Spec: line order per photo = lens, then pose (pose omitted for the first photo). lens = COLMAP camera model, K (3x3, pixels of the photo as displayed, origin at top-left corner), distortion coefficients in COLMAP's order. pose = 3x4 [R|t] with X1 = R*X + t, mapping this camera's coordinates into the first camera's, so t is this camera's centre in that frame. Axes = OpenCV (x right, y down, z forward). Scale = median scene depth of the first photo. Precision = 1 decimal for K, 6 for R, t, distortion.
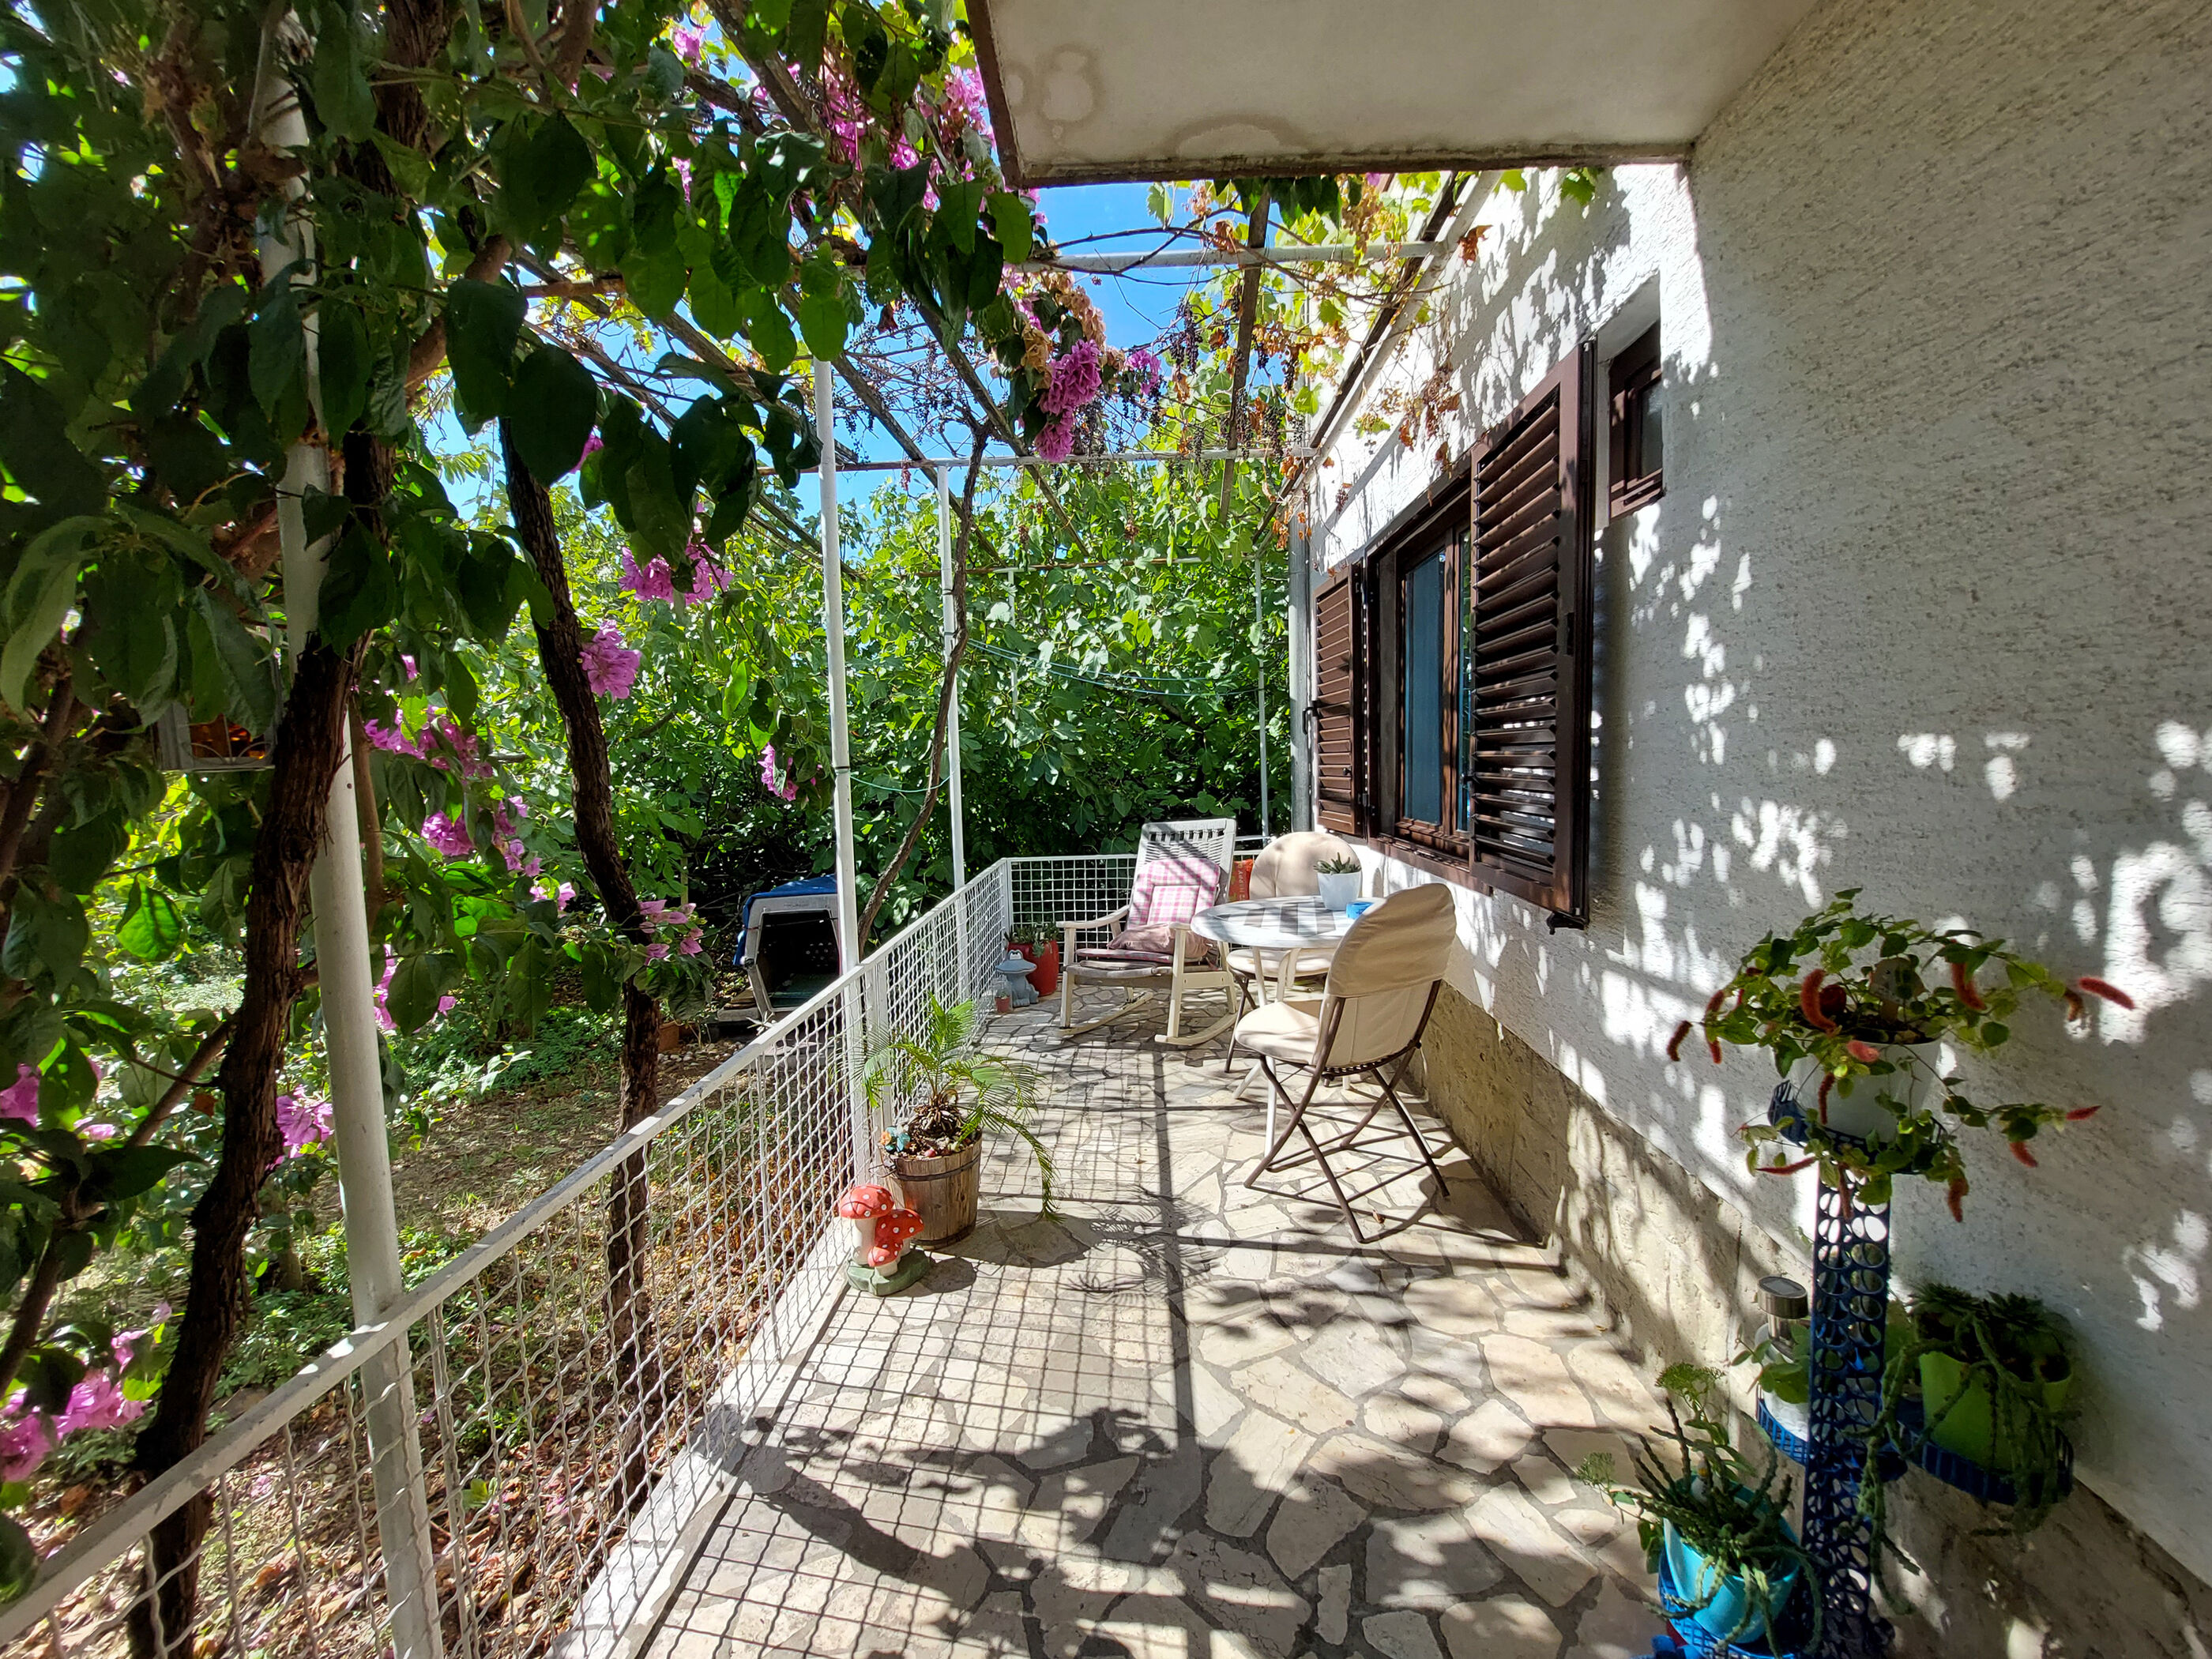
lens RADIAL K [[878.0, 0, 1109.9], [0, 878.0, 838.5], [0, 0, 1]] dist [-0.015454, 0.000082]
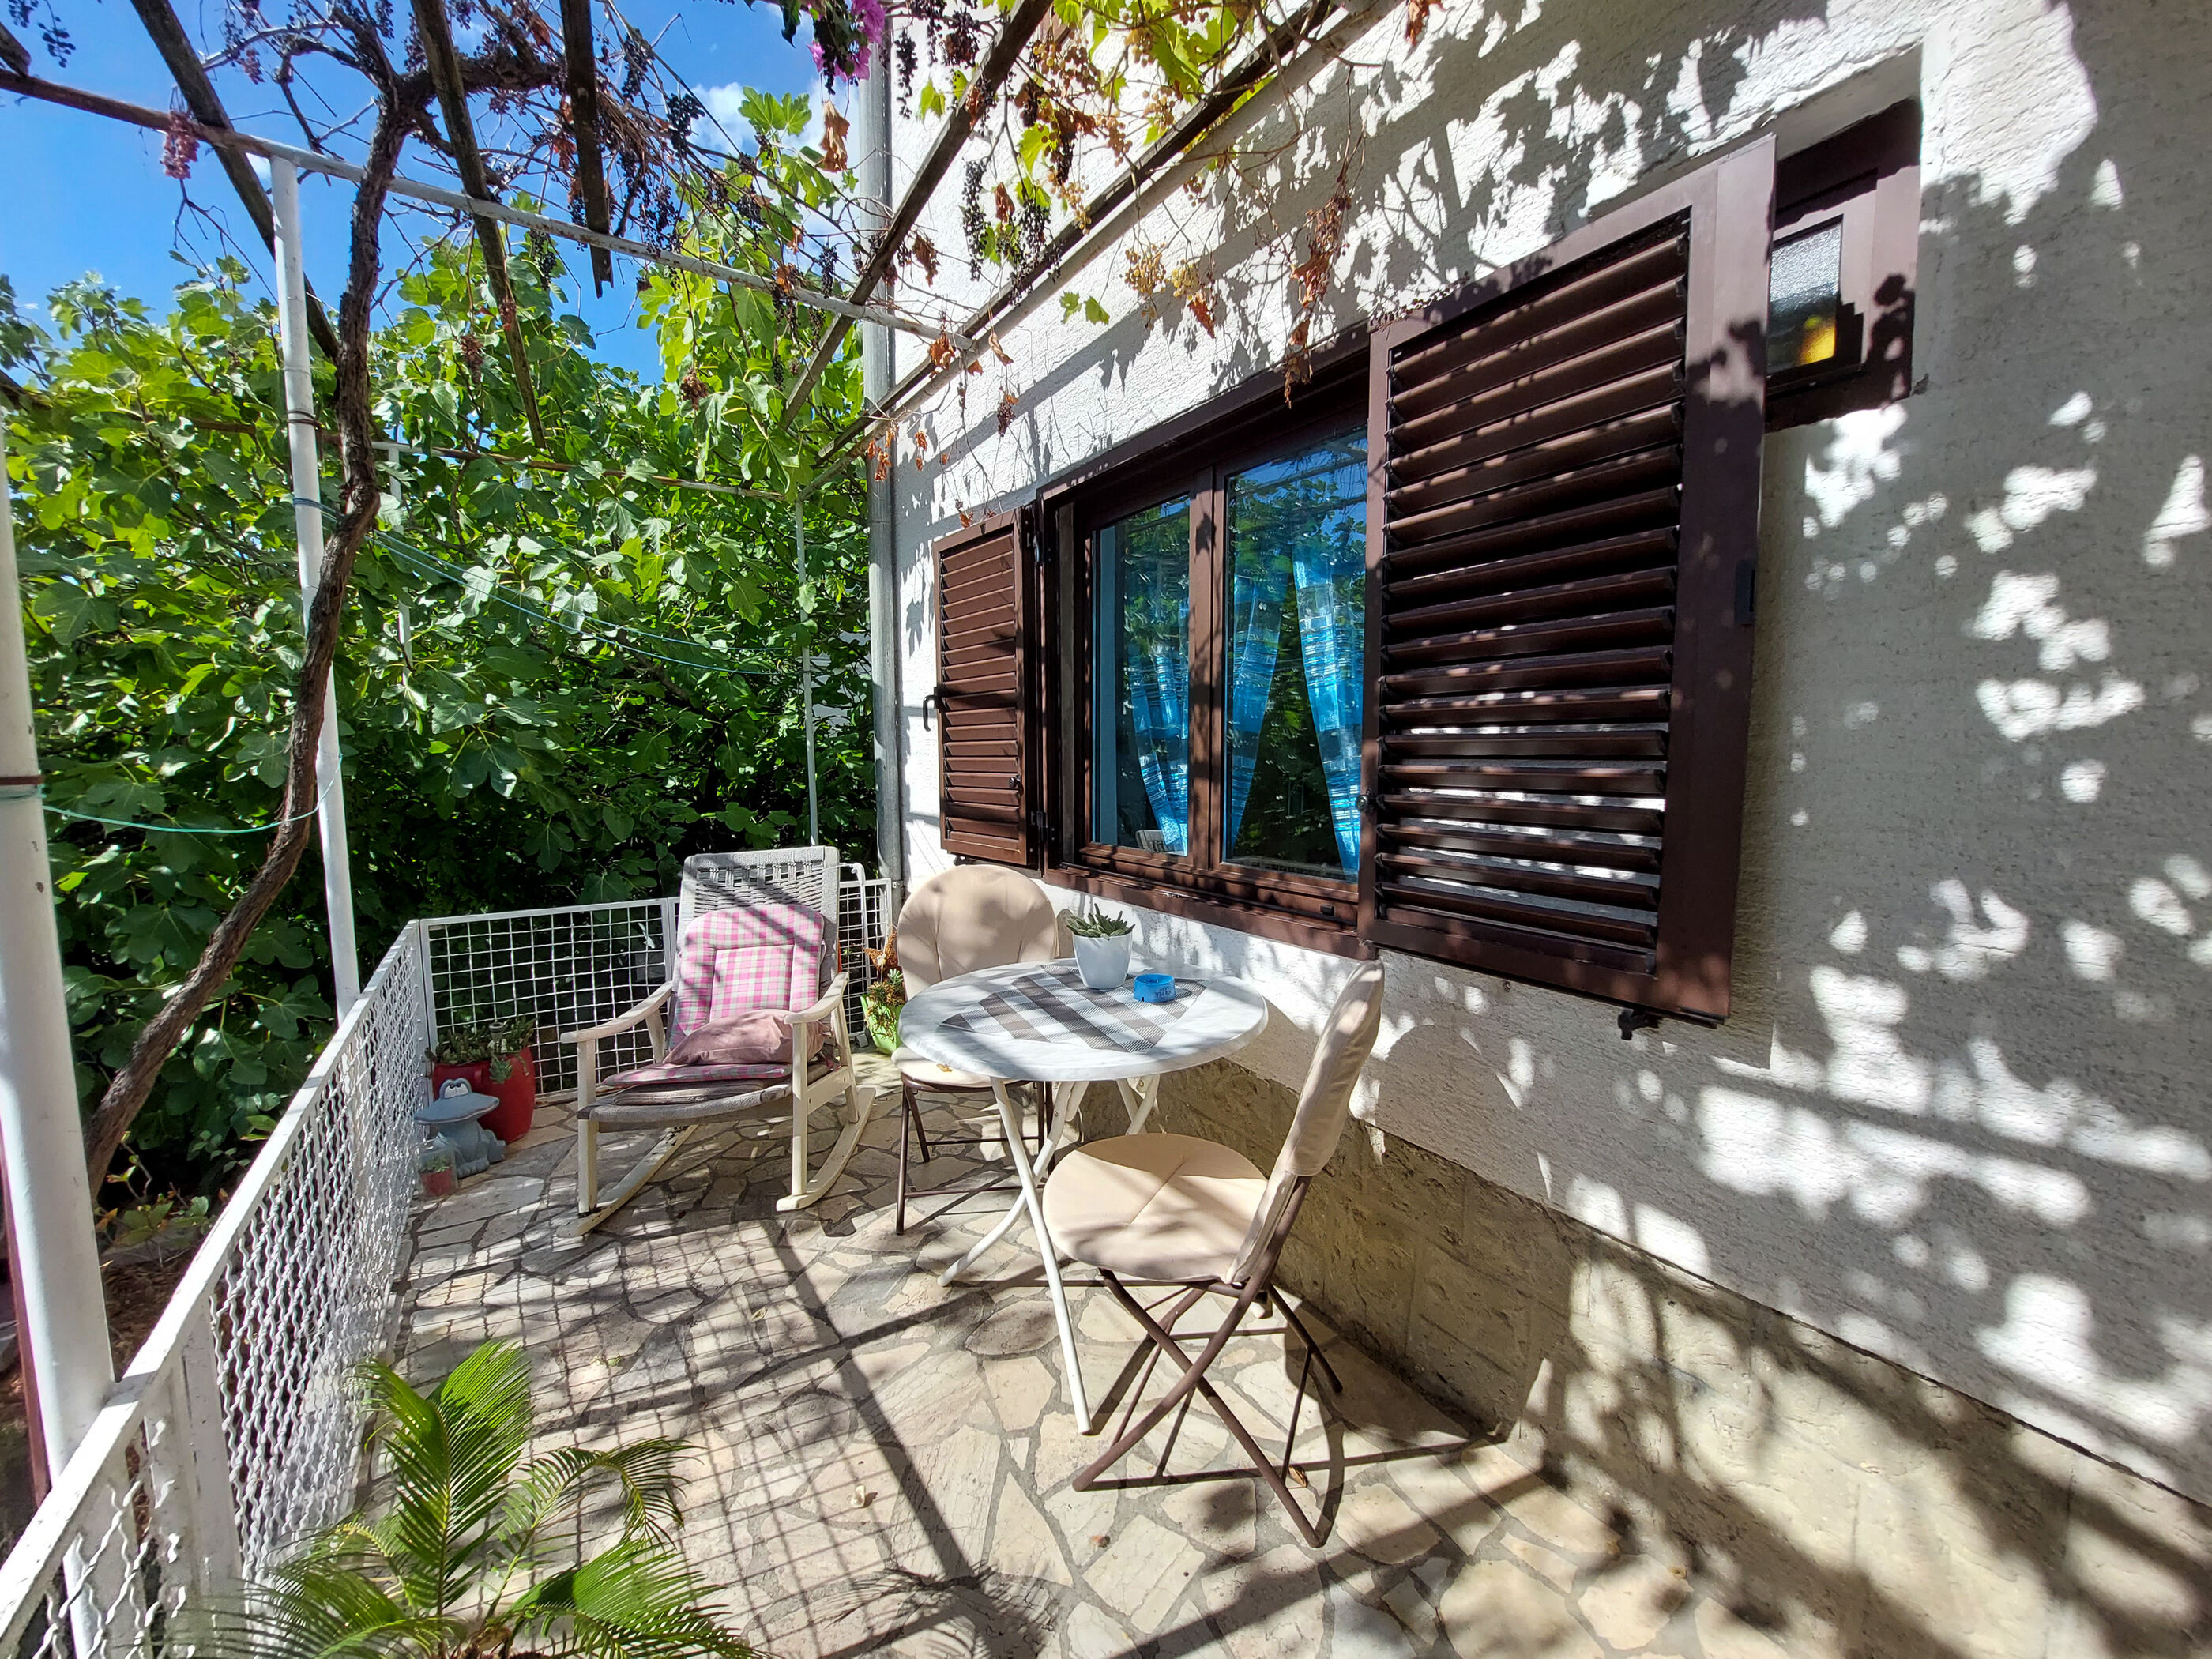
lens RADIAL K [[878.0, 0, 1109.9], [0, 878.0, 838.5], [0, 0, 1]] dist [-0.015454, 0.000082]
pose [[0.813338, -0.031579, 0.580934, -0.112722], [0.031671, 0.999448, 0.009988, -0.035261], [-0.580929, 0.010275, 0.813889, 0.362092]]
